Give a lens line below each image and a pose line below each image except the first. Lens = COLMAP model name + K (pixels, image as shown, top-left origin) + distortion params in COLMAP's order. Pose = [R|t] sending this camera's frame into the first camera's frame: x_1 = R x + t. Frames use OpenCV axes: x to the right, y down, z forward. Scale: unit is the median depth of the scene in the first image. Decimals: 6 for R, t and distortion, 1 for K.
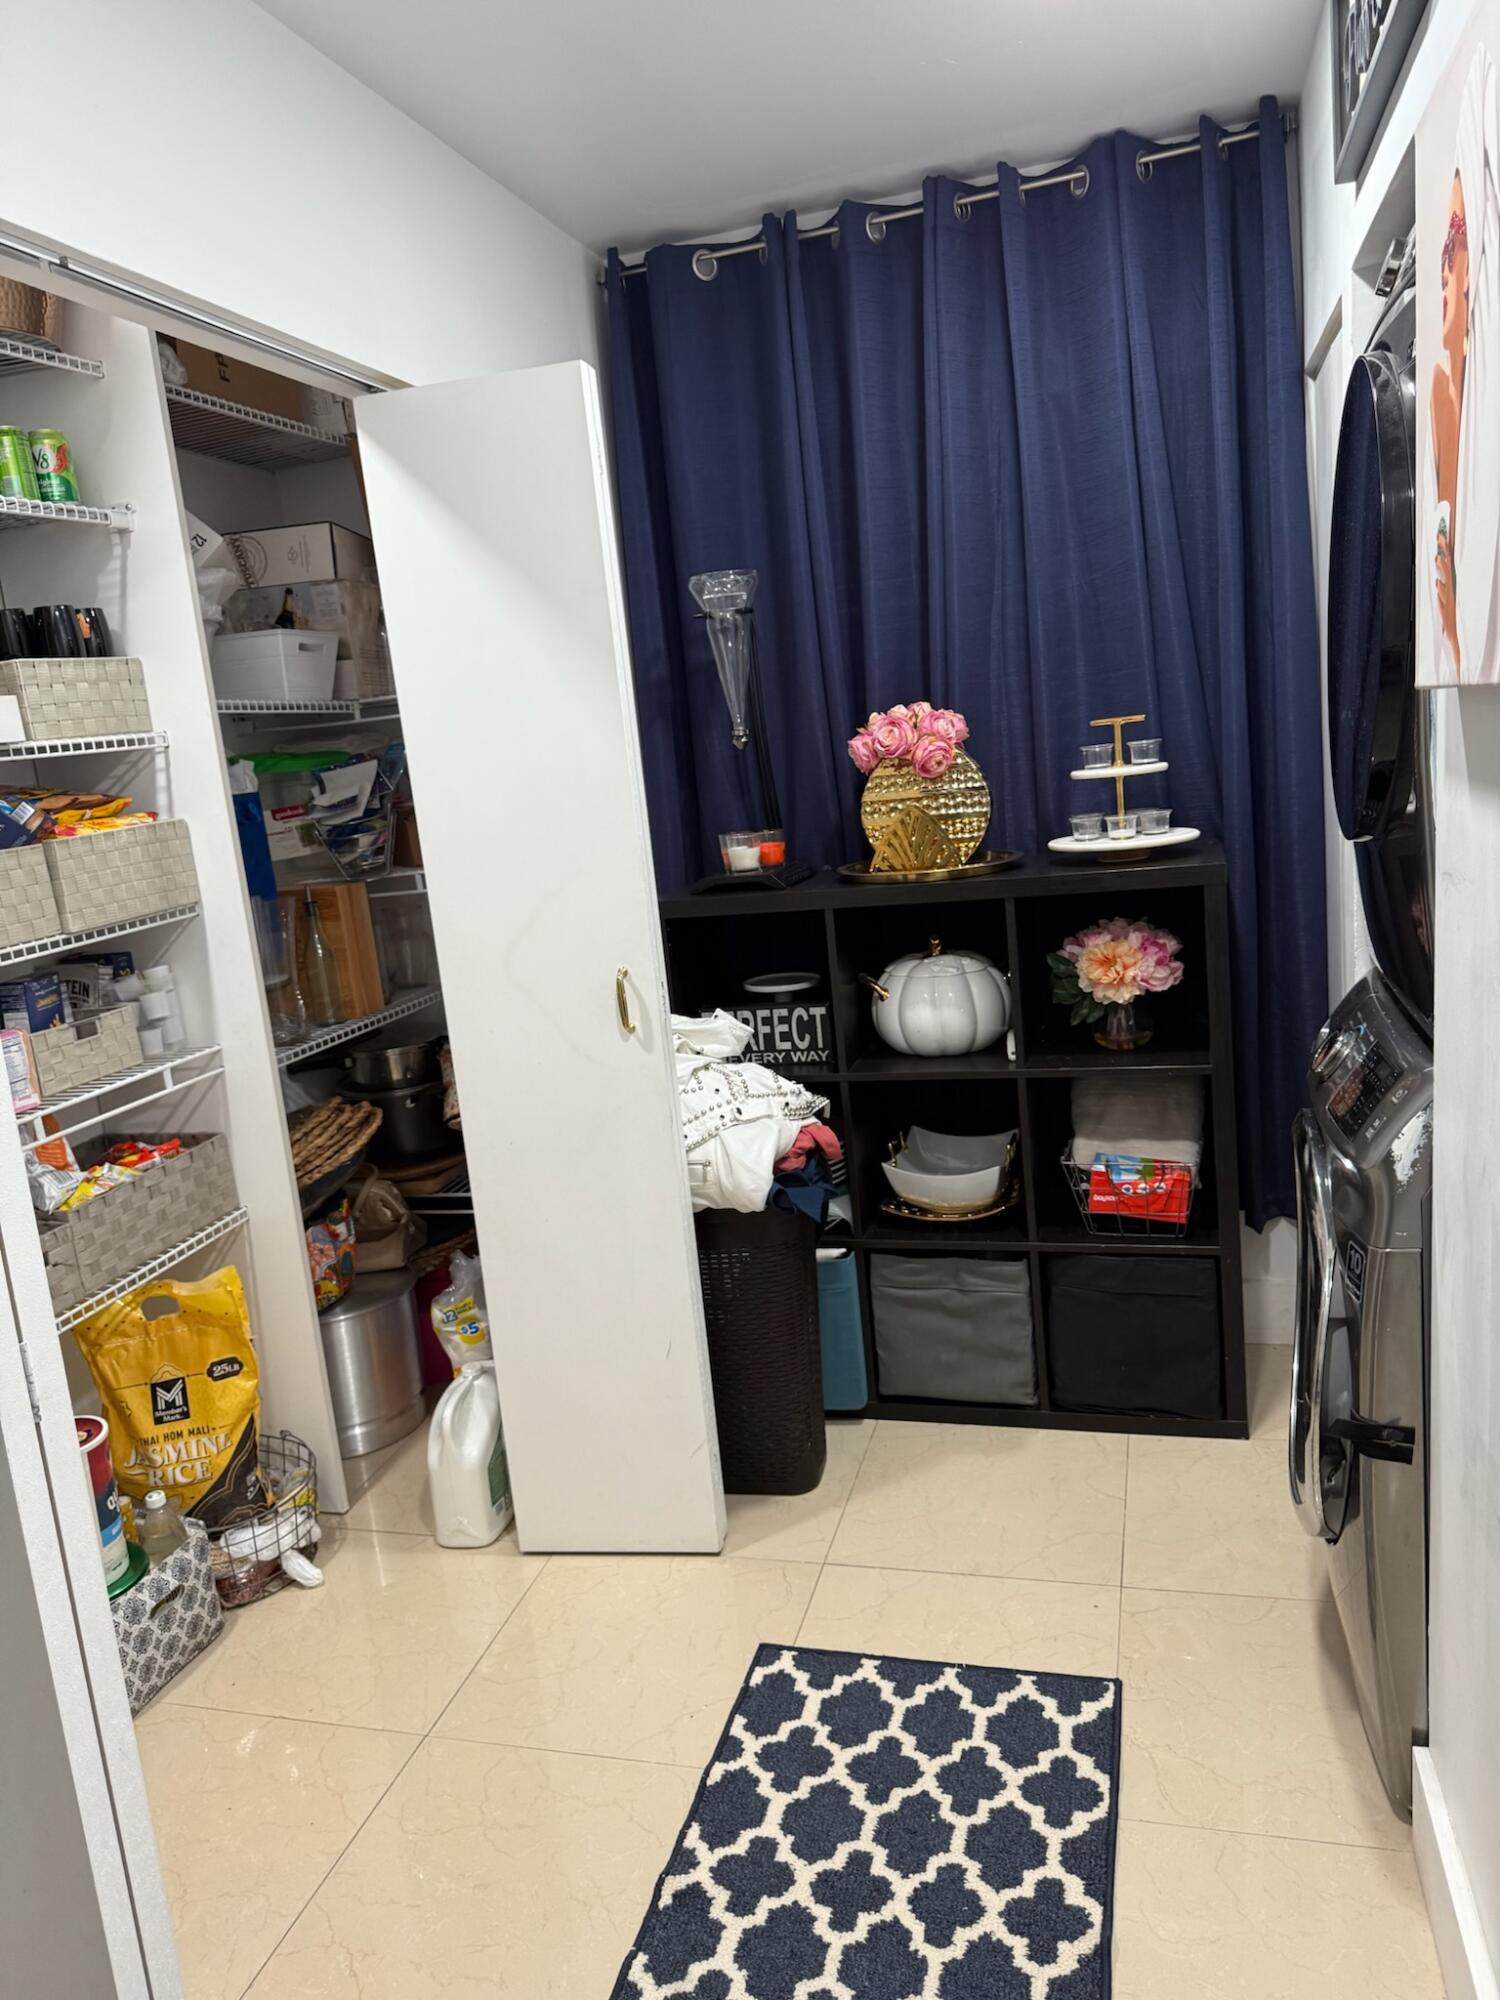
lens RADIAL K [[1402.5, 0, 753.7], [0, 1402.5, 988.4], [0, 0, 1]] dist [0.114179, -0.145549]
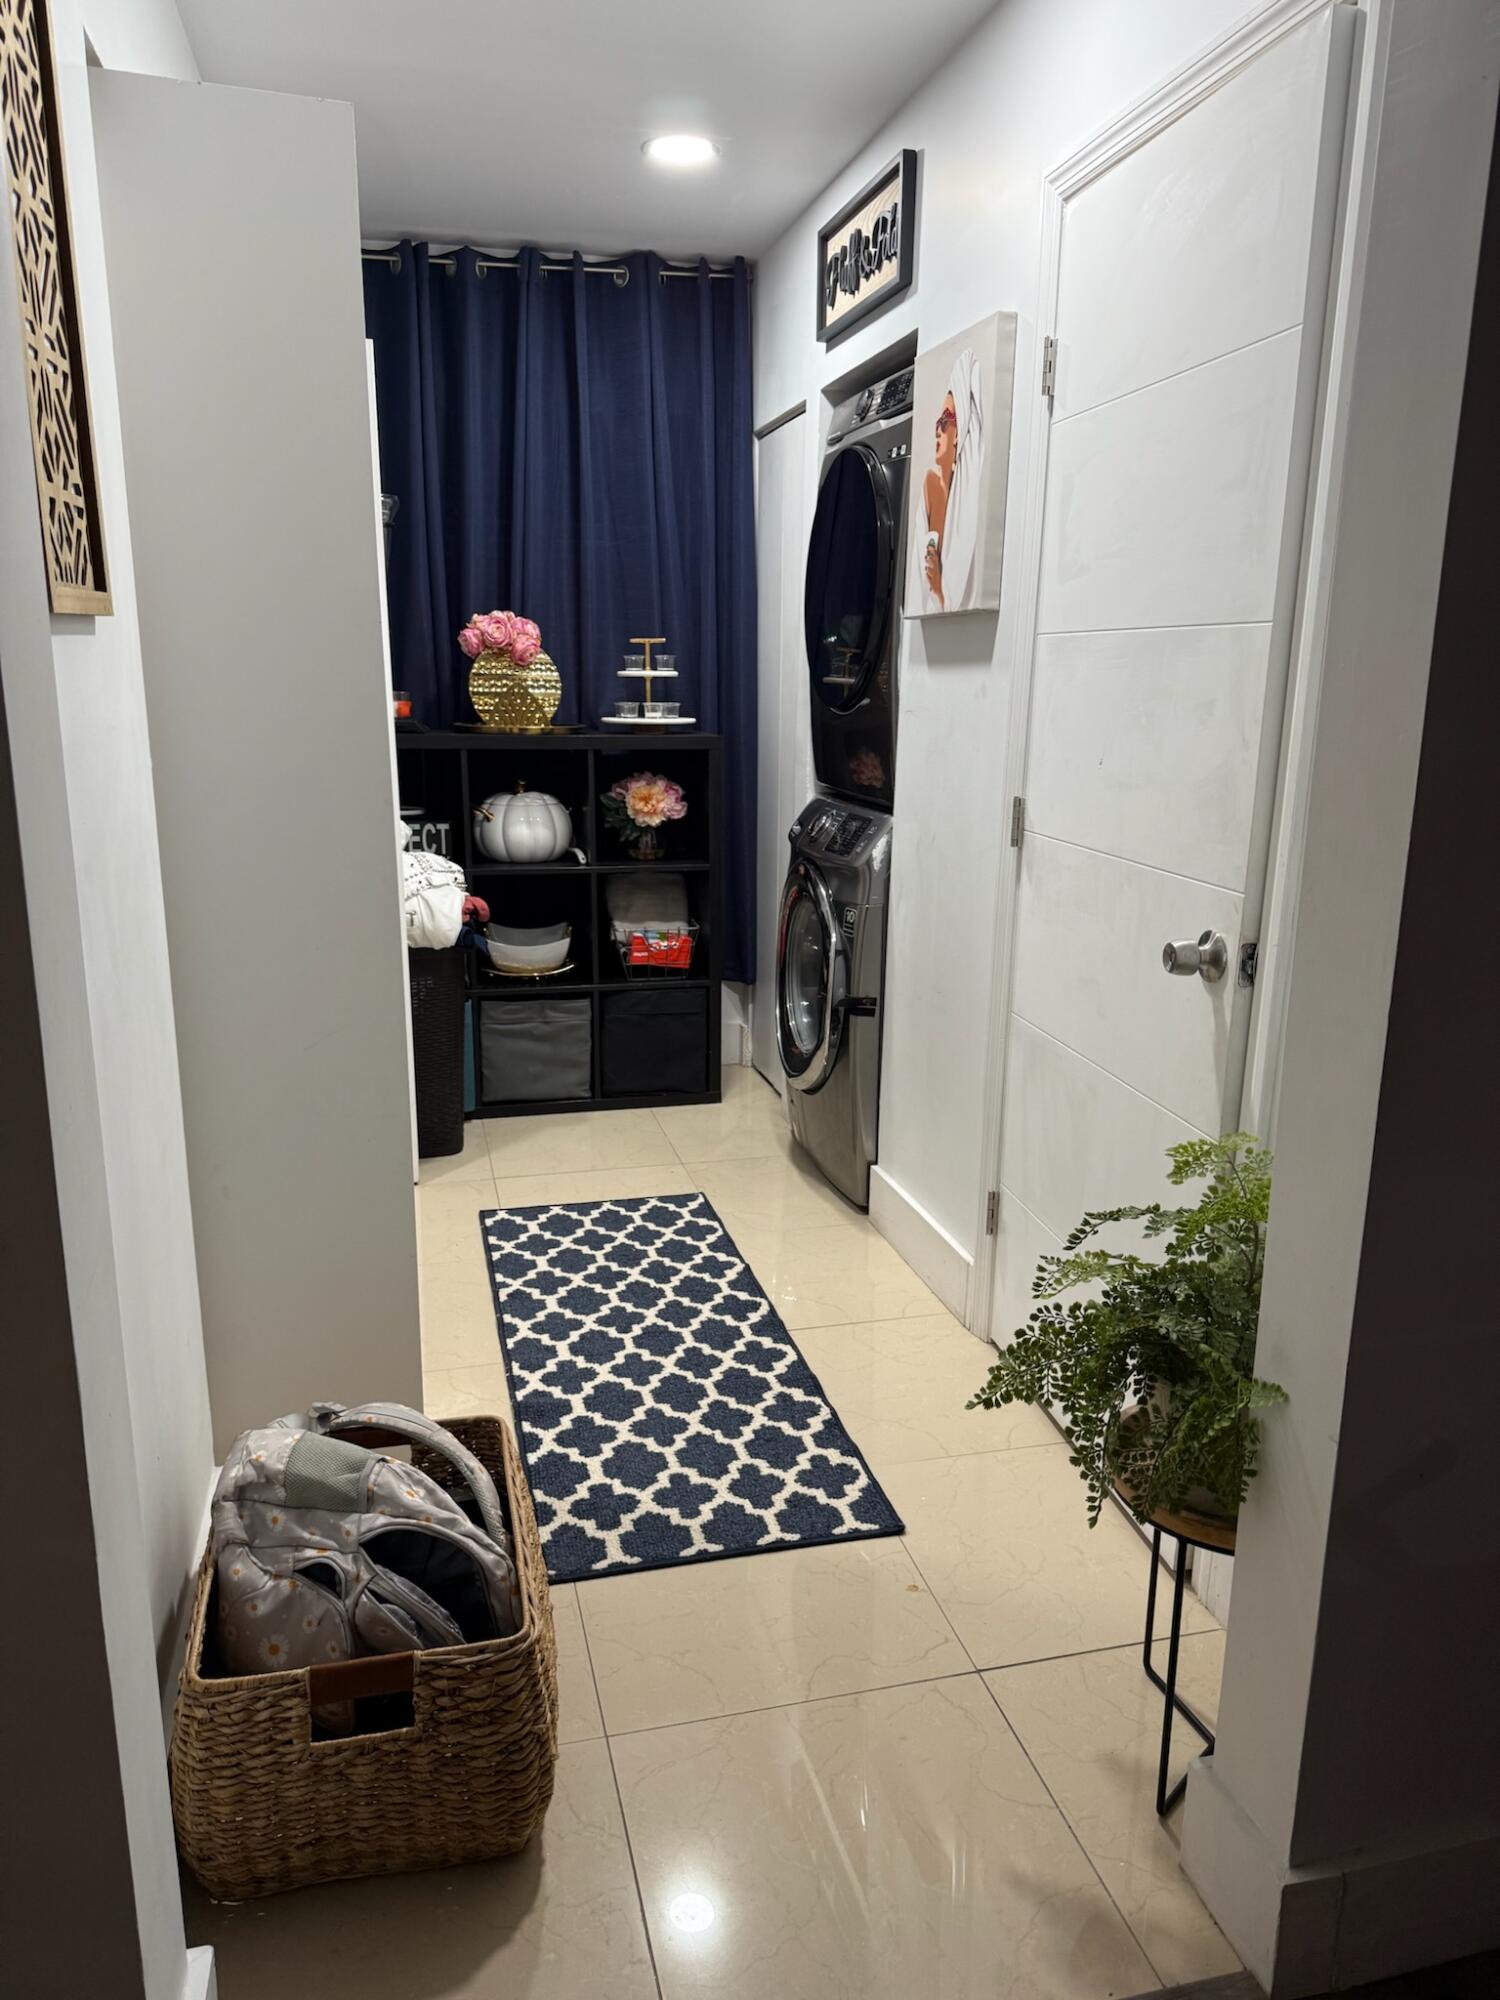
lens RADIAL K [[1402.5, 0, 753.7], [0, 1402.5, 988.4], [0, 0, 1]] dist [0.114179, -0.145549]
pose [[0.856657, -0.006330, 0.515848, -0.436284], [-0.000529, 0.999913, 0.013149, 0.166996], [-0.515887, -0.011537, 0.856579, -0.370223]]
